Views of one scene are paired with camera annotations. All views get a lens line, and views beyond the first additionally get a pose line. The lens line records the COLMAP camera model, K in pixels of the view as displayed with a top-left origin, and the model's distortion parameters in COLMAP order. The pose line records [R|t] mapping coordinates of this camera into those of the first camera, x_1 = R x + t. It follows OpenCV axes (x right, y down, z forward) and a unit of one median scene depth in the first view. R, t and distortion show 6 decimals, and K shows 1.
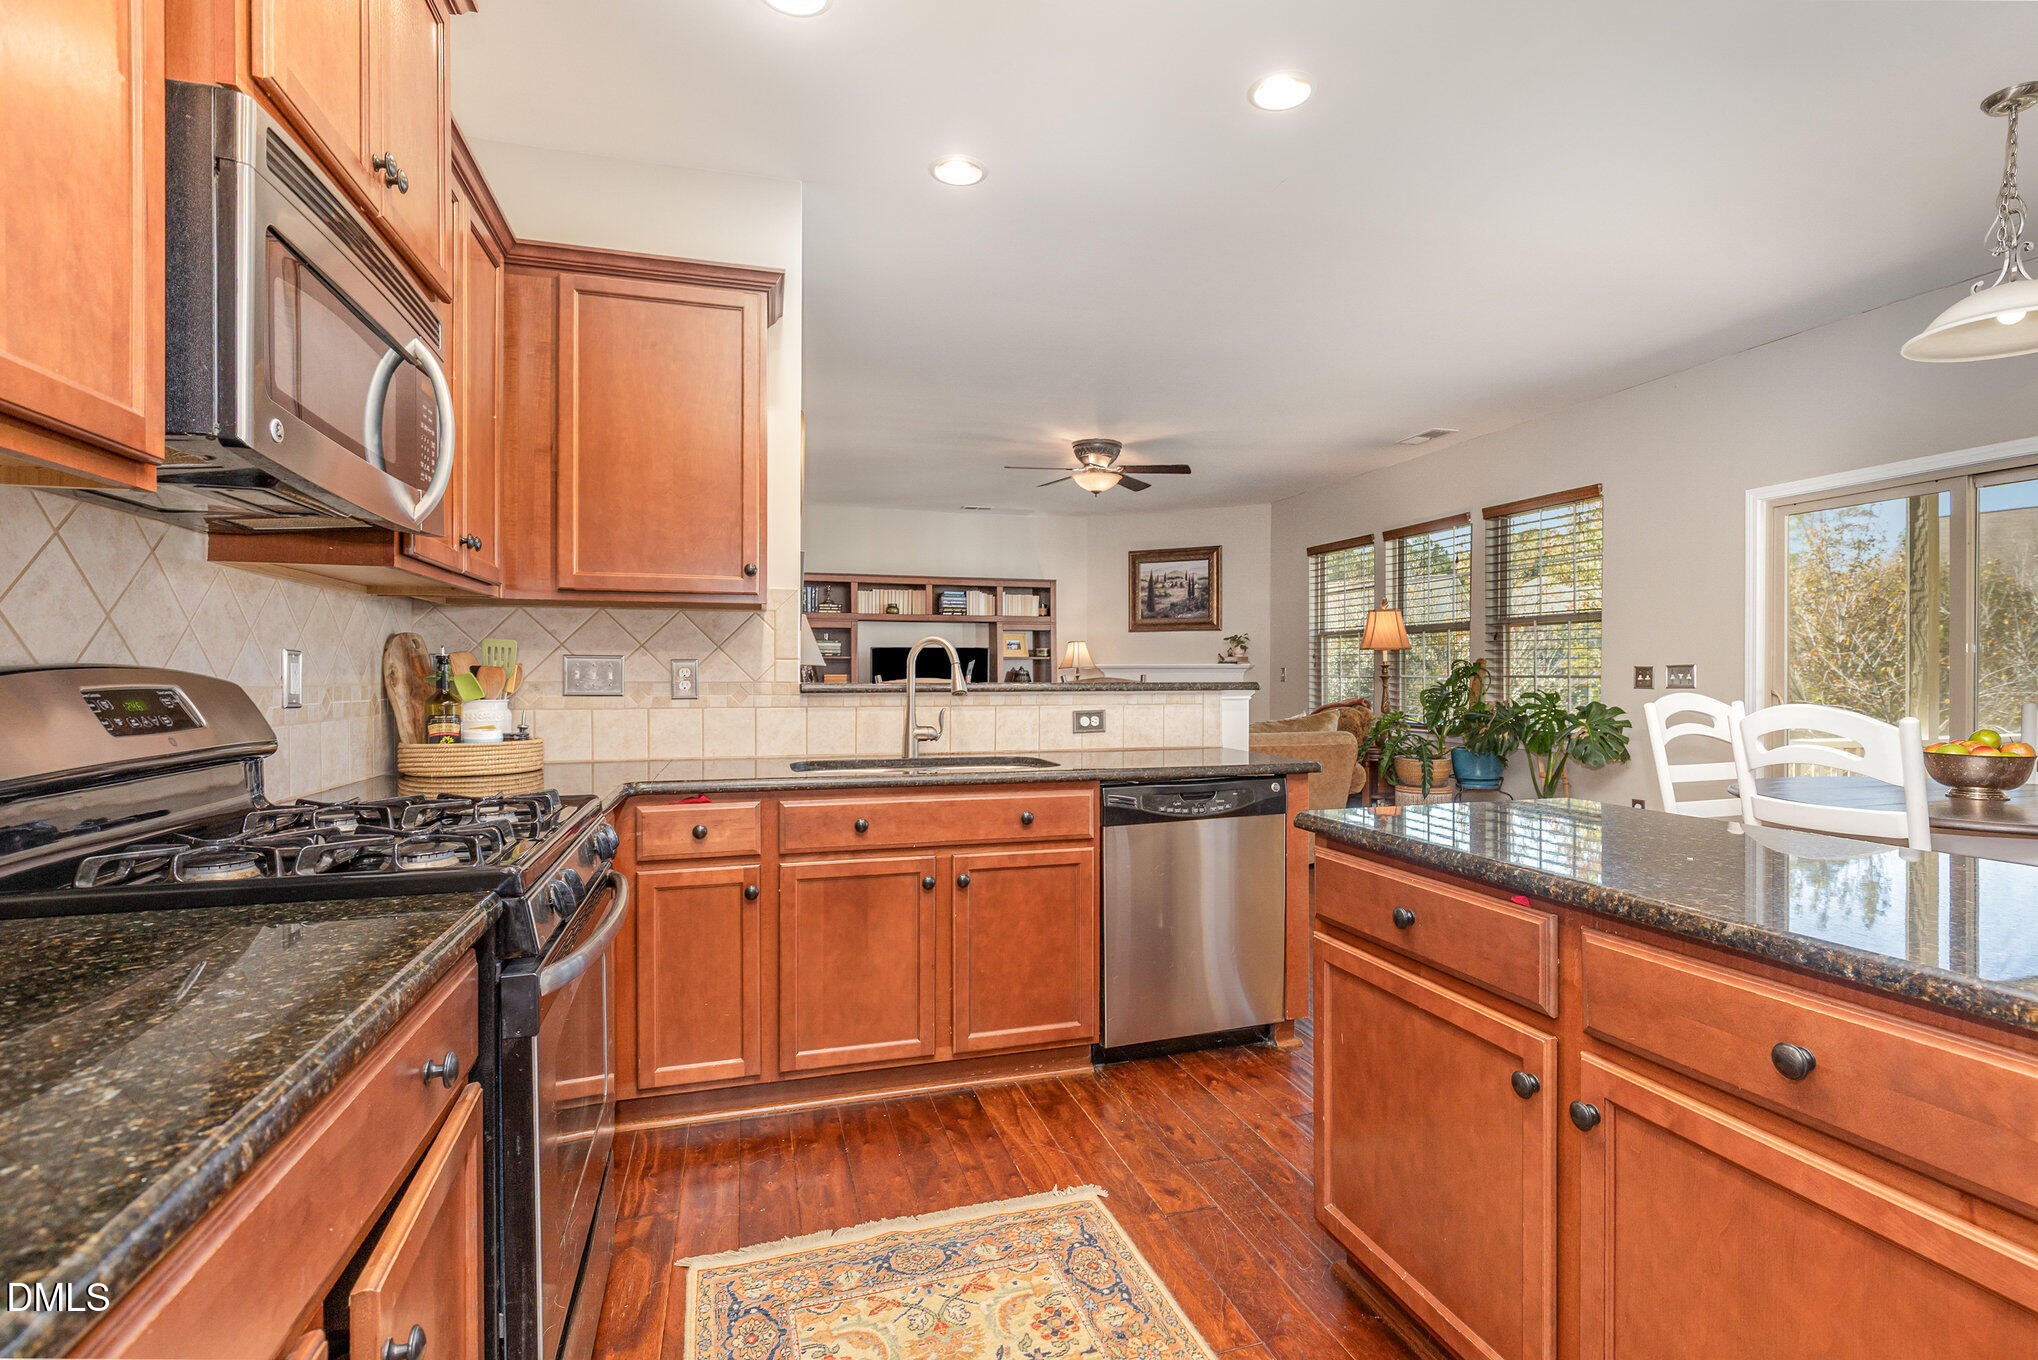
lens RADIAL K [[971.8, 0, 1051.1], [0, 971.8, 680.7], [0, 0, 1]] dist [0.000168, 0.000682]
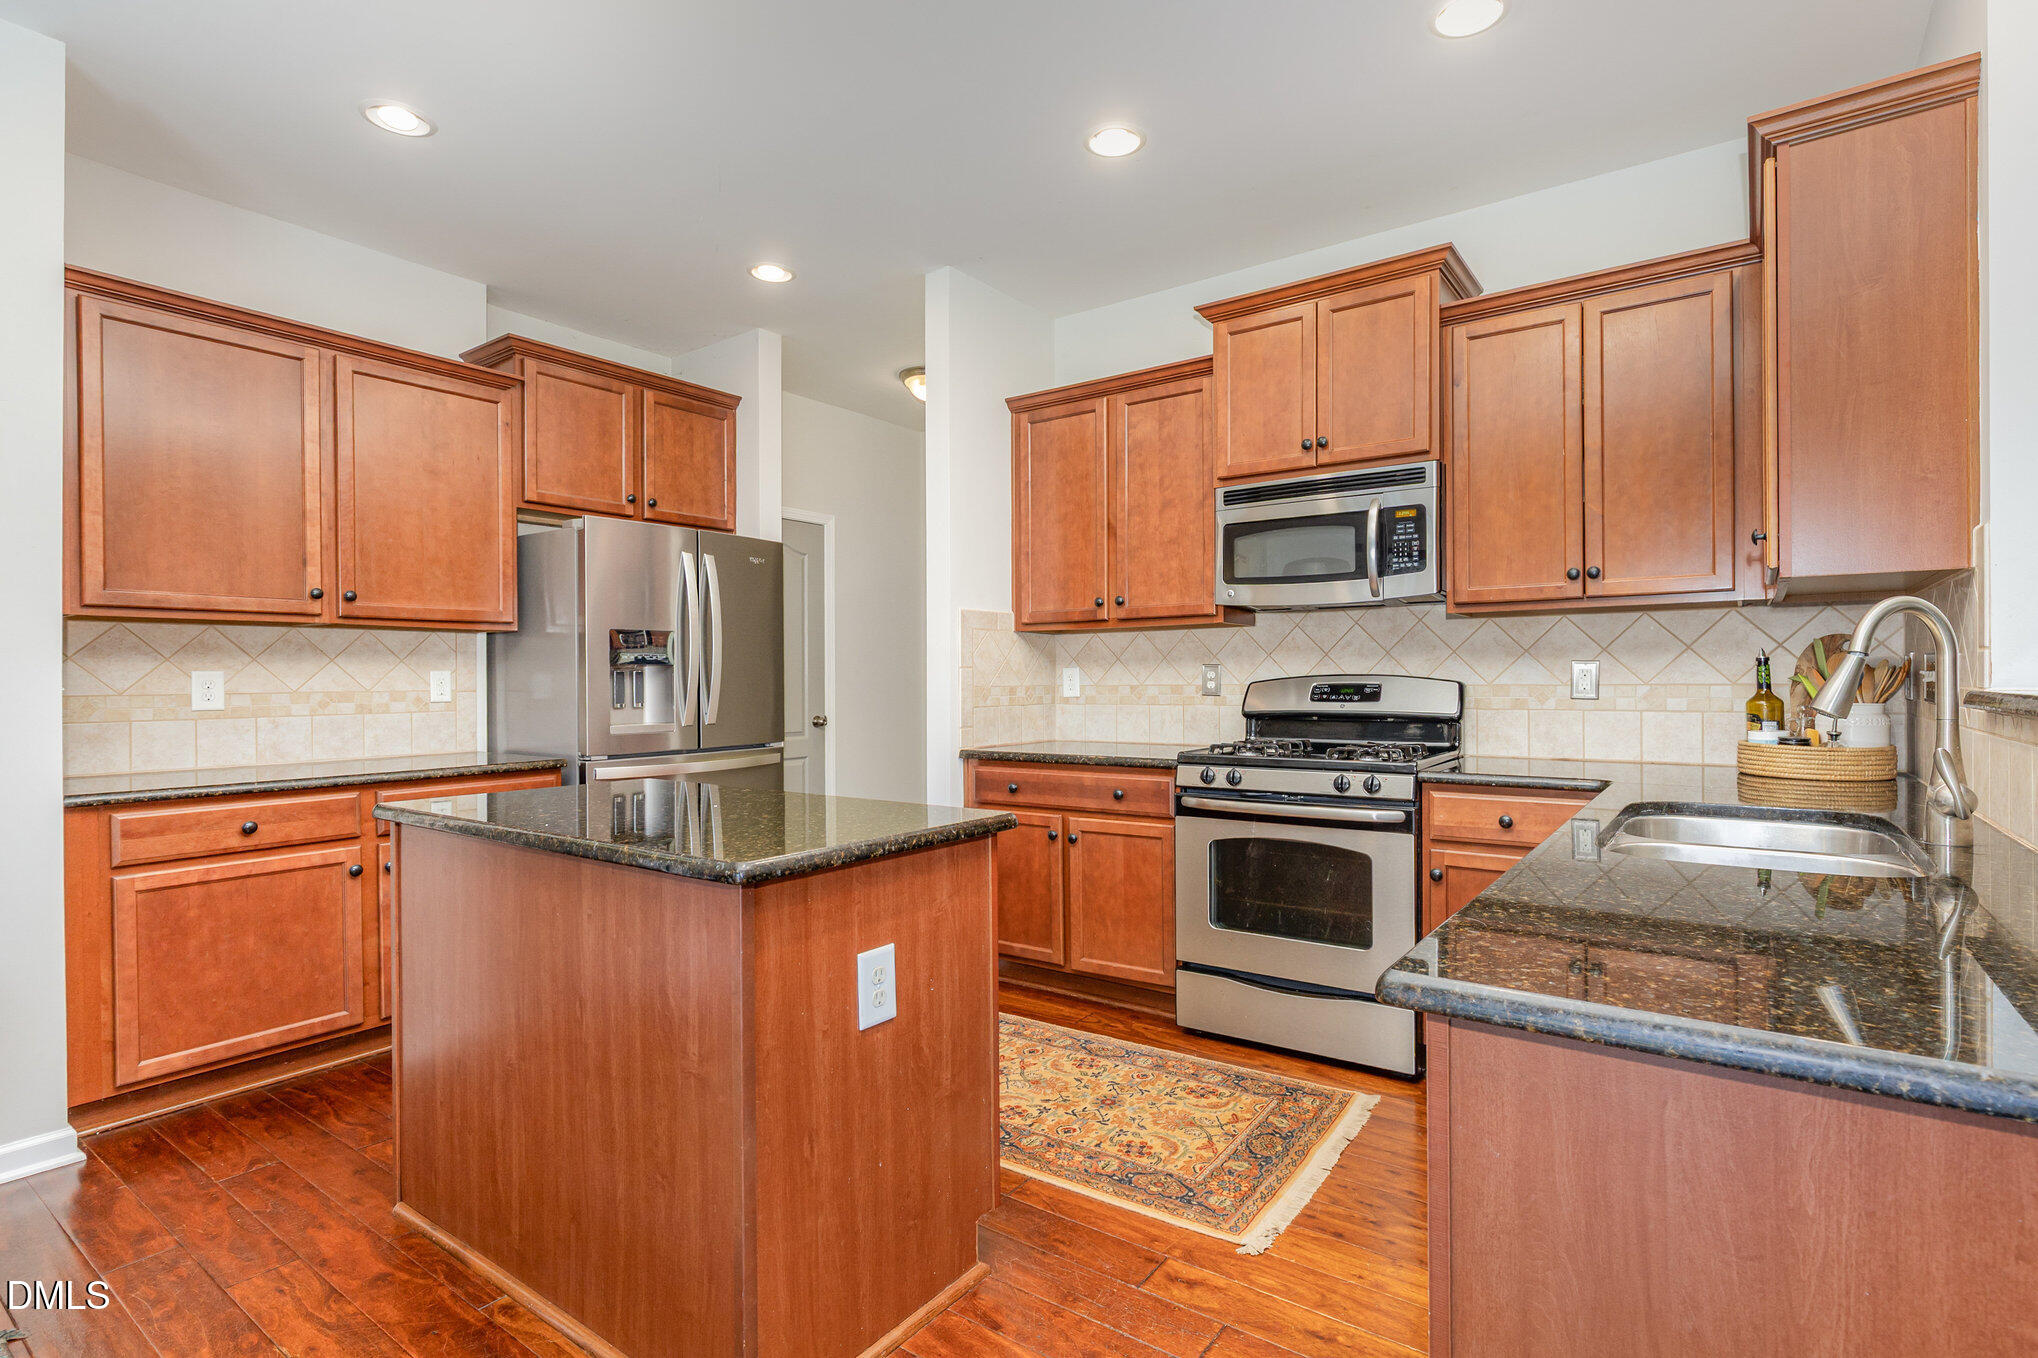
lens RADIAL K [[971.8, 0, 1051.1], [0, 971.8, 679.7], [0, 0, 1]] dist [0.000168, 0.000682]
pose [[-0.794537, 0.006395, -0.607183, 0.833590], [0.005307, 0.999979, 0.003587, -0.009823], [0.607193, -0.000372, -0.794554, 1.810585]]
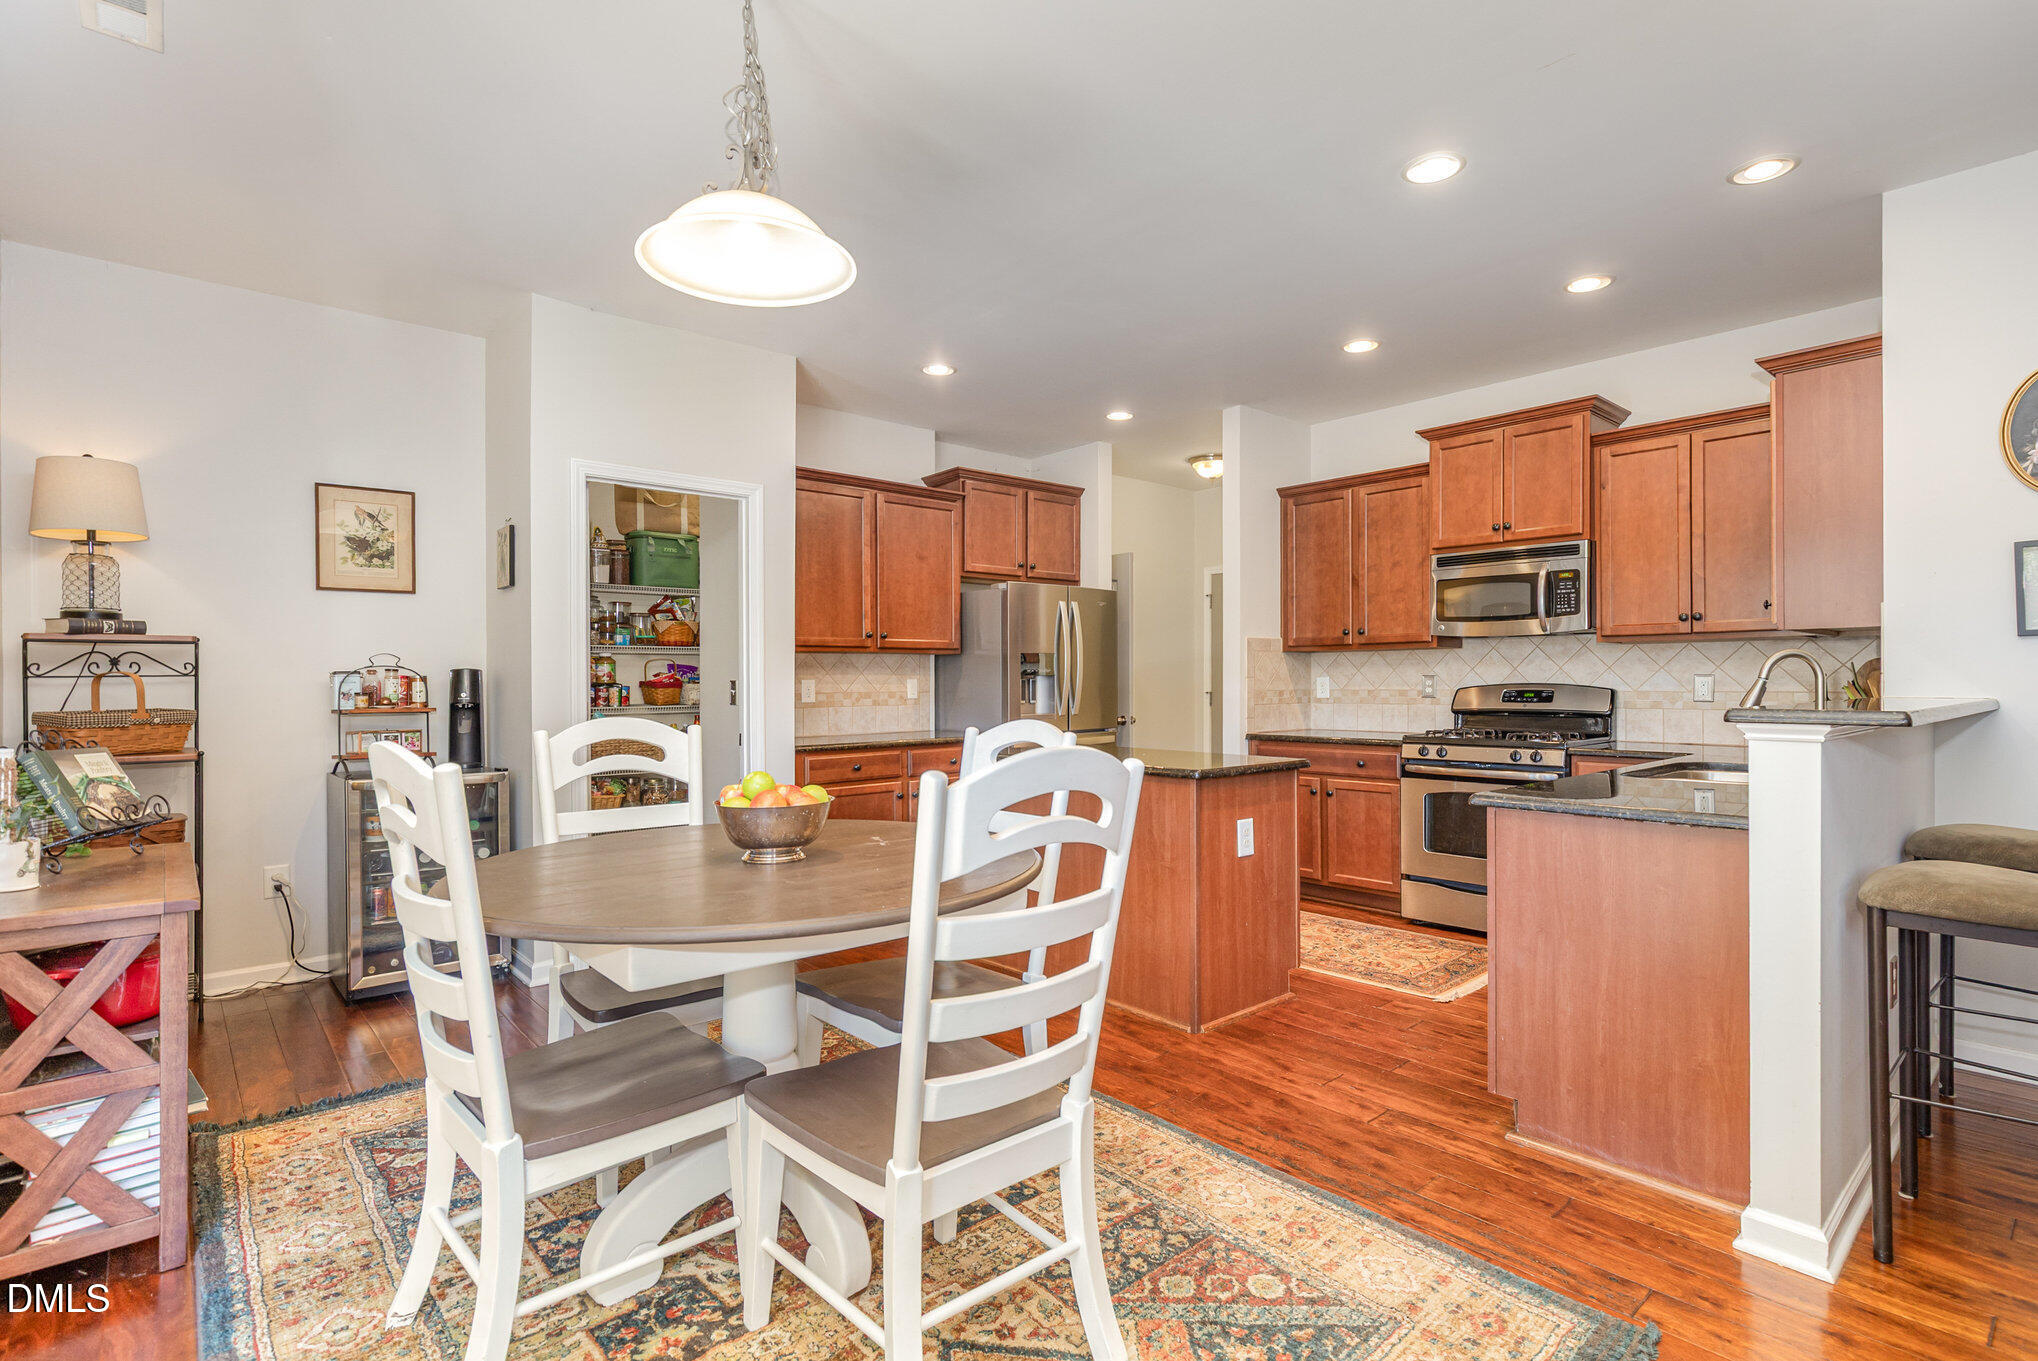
lens RADIAL K [[971.8, 0, 1051.1], [0, 971.8, 681.2], [0, 0, 1]] dist [0.000168, 0.000682]
pose [[-0.909932, 0.005094, -0.414725, 1.504260], [0.003852, 0.999985, 0.003830, -0.030339], [0.414739, 0.001888, -0.909939, 2.512961]]
